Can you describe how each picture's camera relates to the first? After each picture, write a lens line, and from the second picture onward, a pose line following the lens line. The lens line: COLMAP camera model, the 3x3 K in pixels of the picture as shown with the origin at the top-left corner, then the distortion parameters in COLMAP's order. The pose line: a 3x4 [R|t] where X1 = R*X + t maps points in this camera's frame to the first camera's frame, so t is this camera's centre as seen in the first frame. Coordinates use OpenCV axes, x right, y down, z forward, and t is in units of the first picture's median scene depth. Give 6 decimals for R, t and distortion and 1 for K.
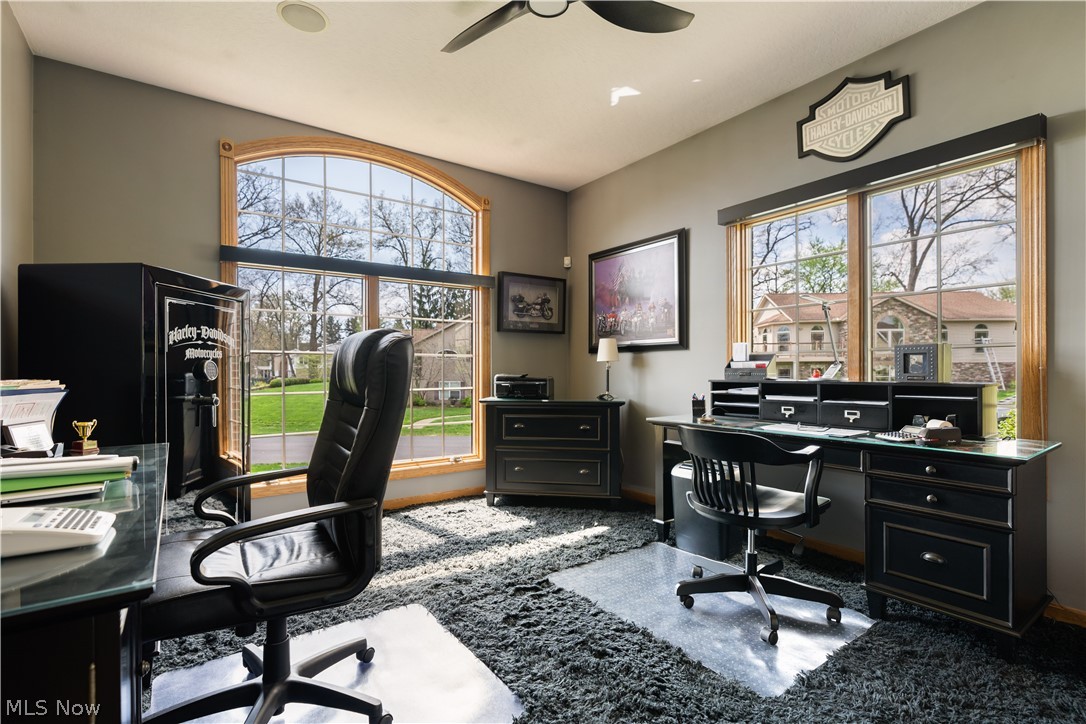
lens RADIAL K [[491.0, 0, 545.6], [0, 491.0, 365.1], [0, 0, 1]] dist [-0.007553, 0.002206]
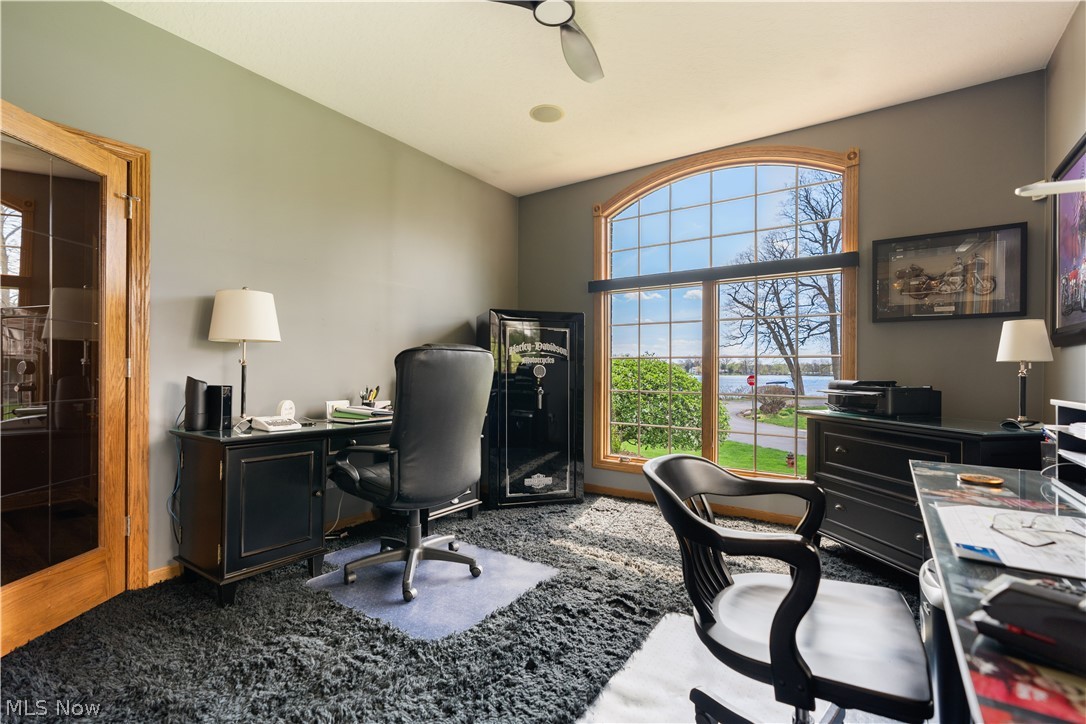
lens RADIAL K [[491.0, 0, 546.2], [0, 491.0, 366.3], [0, 0, 1]] dist [-0.007553, 0.002206]
pose [[0.343435, -0.004806, -0.939164, 0.735315], [-0.002577, 0.999978, -0.006059, 0.004104], [0.939173, 0.004501, 0.343415, 0.494765]]
